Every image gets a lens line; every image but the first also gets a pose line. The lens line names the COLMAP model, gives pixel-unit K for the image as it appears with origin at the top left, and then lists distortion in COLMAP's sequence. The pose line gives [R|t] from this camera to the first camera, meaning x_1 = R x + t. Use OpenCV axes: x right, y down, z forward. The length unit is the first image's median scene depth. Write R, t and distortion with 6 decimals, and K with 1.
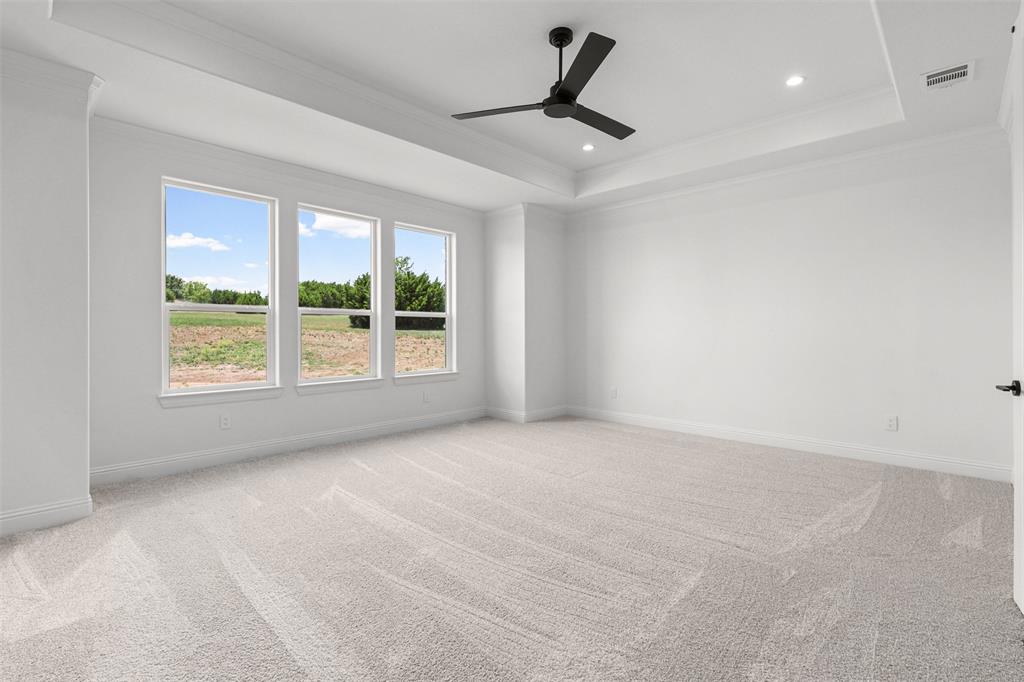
lens RADIAL K [[473.3, 0, 516.4], [0, 473.3, 329.8], [0, 0, 1]] dist [0.000048, 0.000244]
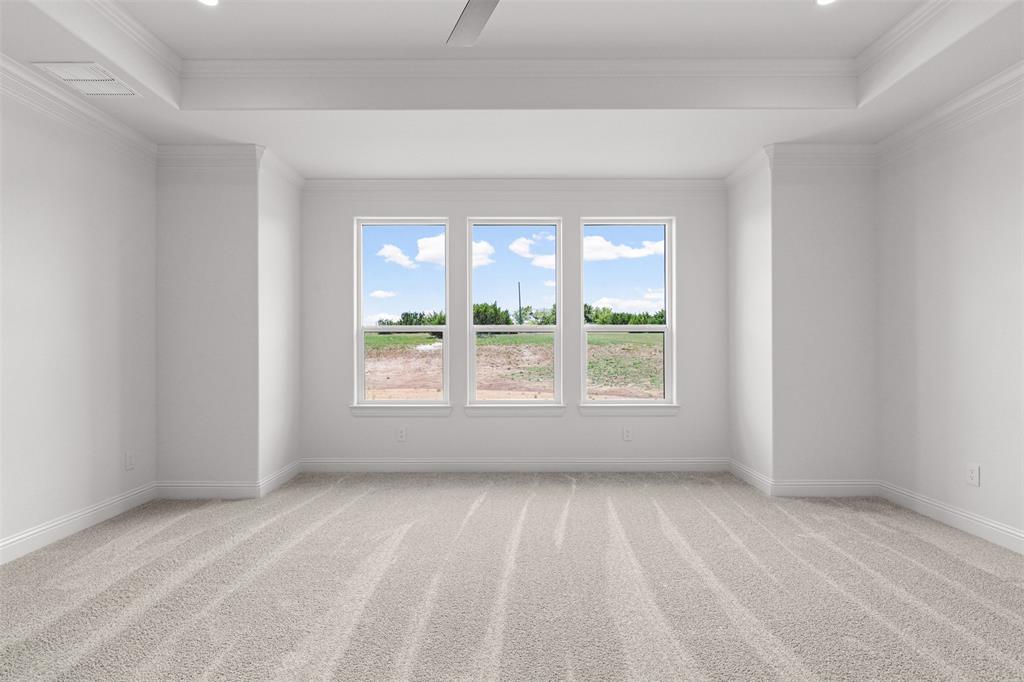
lens RADIAL K [[494.5, 0, 512.0], [0, 494.5, 341.0], [0, 0, 1]] dist [0.052421, 0.000036]
pose [[0.682215, -0.013721, -0.731023, 0.237338], [0.002651, 0.999864, -0.016293, 0.001207], [0.731147, 0.009178, 0.682158, 0.257066]]
